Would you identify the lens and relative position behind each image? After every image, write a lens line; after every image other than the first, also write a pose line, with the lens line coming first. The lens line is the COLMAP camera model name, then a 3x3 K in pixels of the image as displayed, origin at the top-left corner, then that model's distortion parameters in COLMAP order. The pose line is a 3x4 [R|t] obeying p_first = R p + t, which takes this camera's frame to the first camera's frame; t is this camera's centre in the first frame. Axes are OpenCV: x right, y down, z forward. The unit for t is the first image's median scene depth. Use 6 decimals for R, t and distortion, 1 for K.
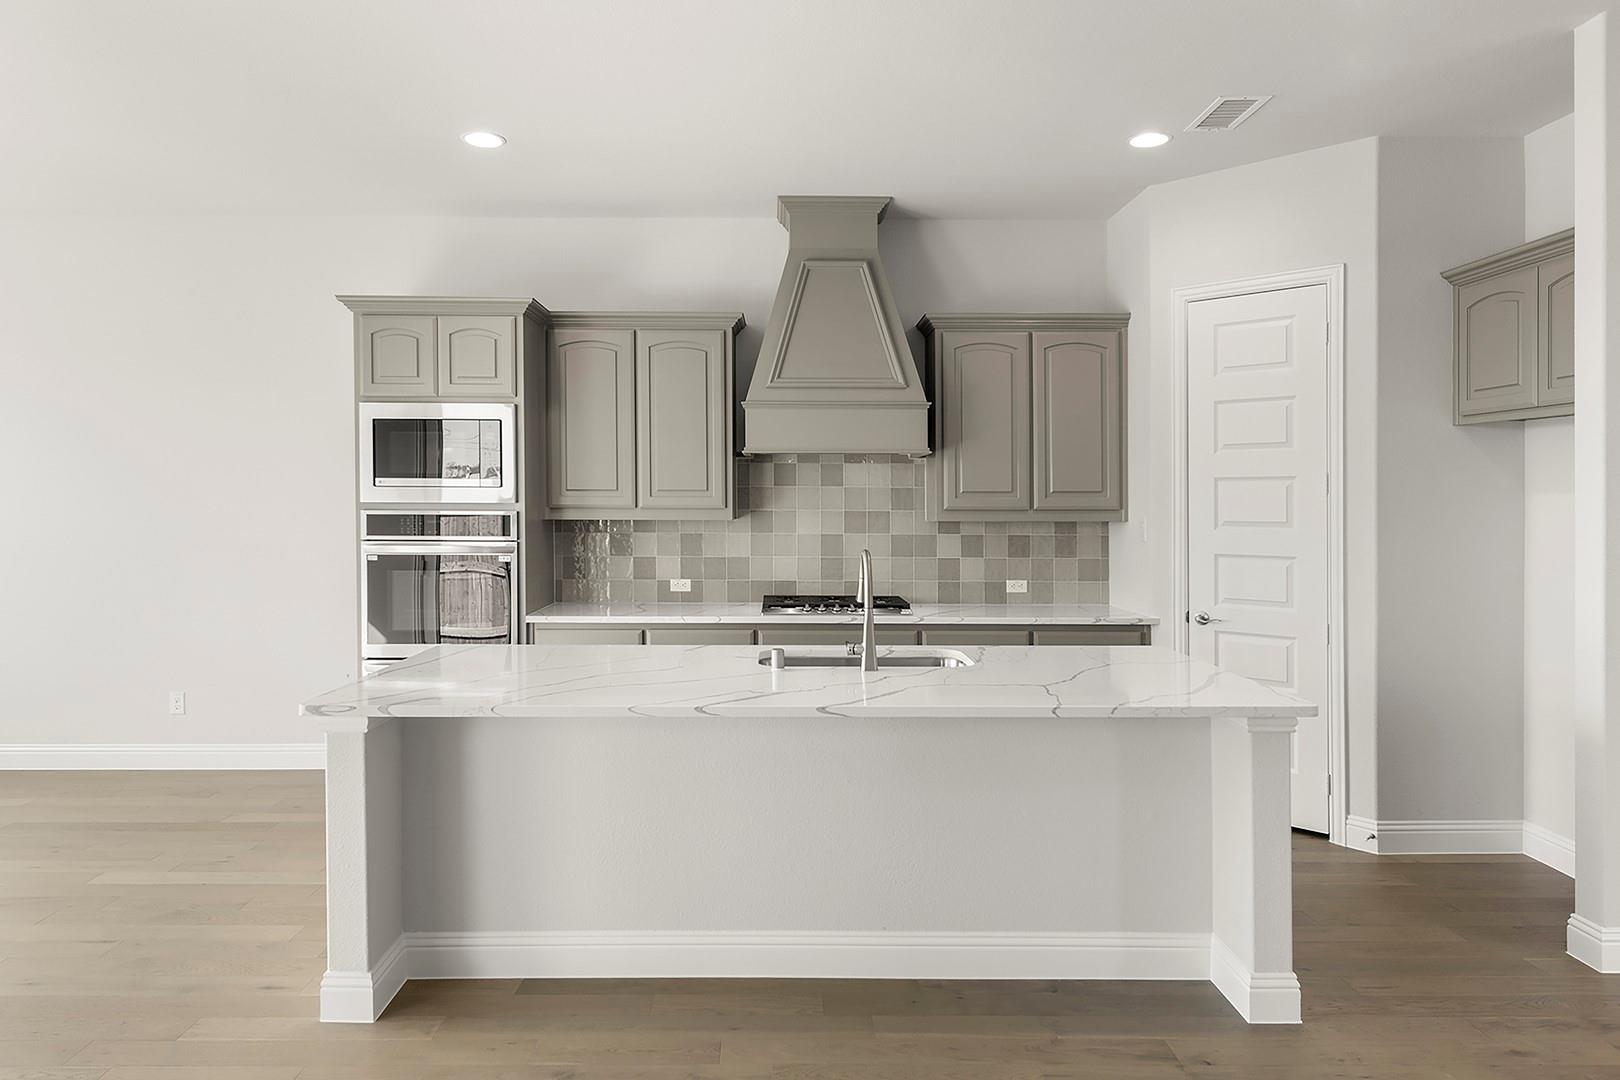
lens RADIAL K [[1003.7, 0, 807.1], [0, 1003.7, 507.6], [0, 0, 1]] dist [0.003545, -0.002089]
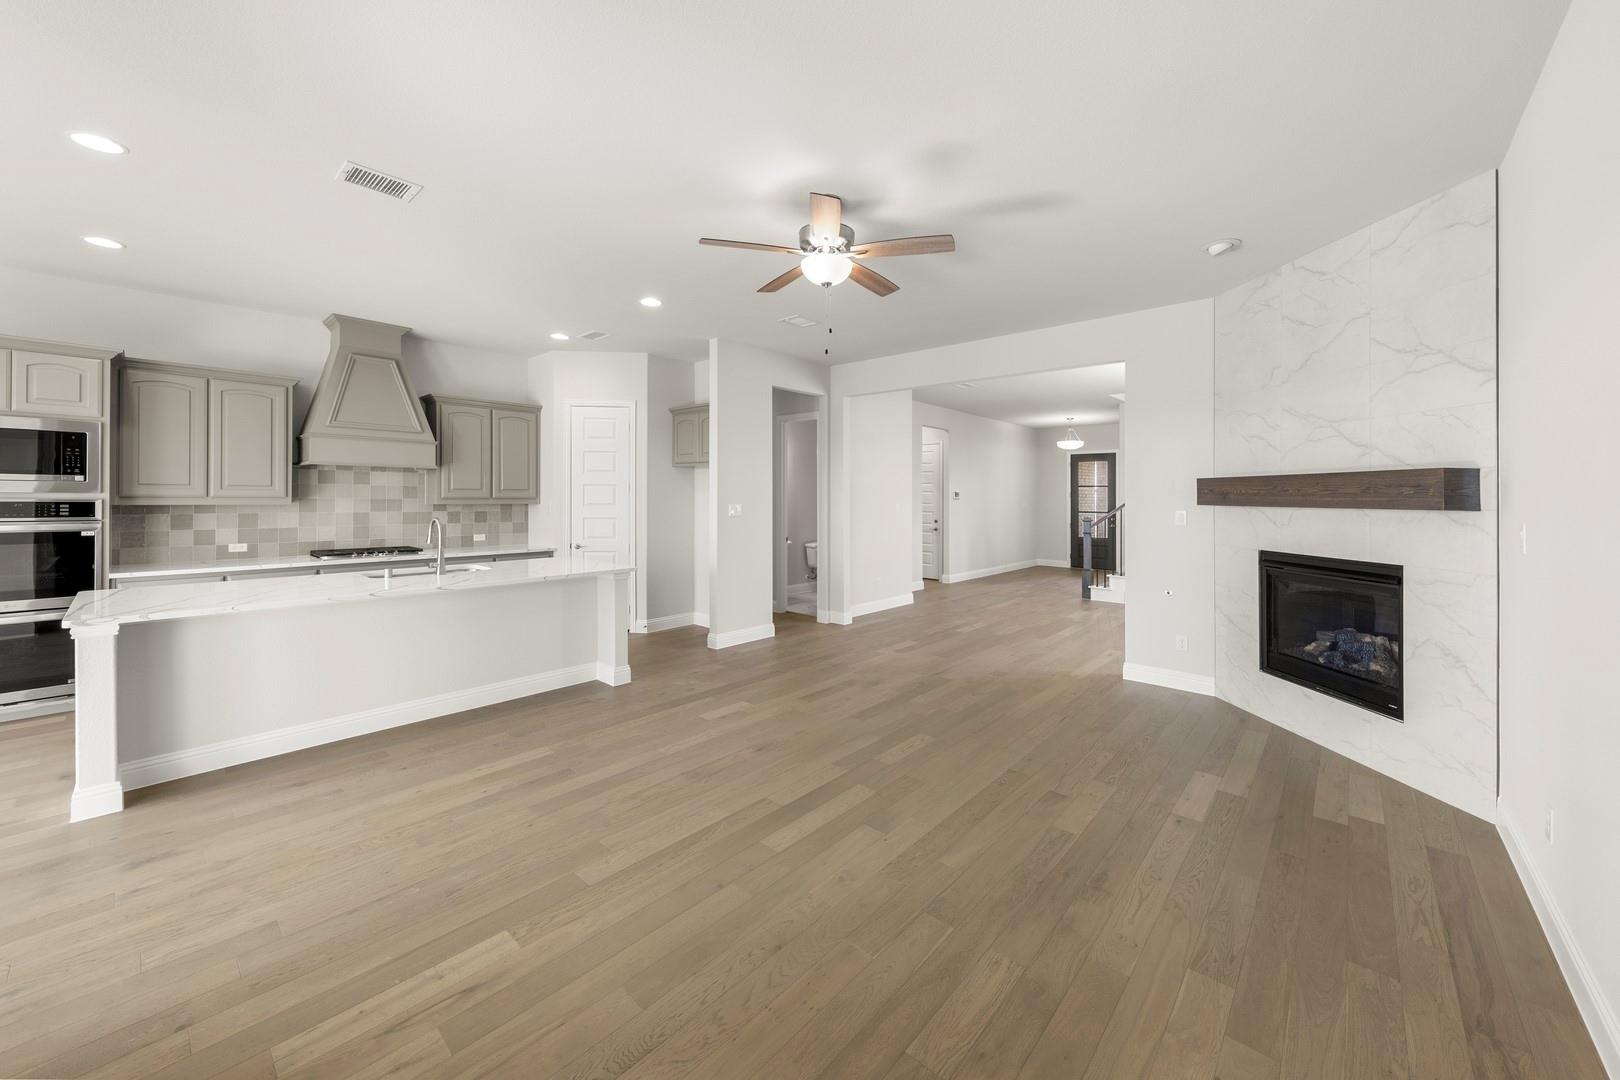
lens RADIAL K [[559.6, 0, 803.5], [0, 559.6, 504.0], [0, 0, 1]] dist [-0.000270, -0.004019]
pose [[0.681427, -0.006487, 0.731857, -0.172233], [-0.002456, 0.999935, 0.011150, -0.000436], [-0.731882, -0.009395, 0.681367, -0.221224]]
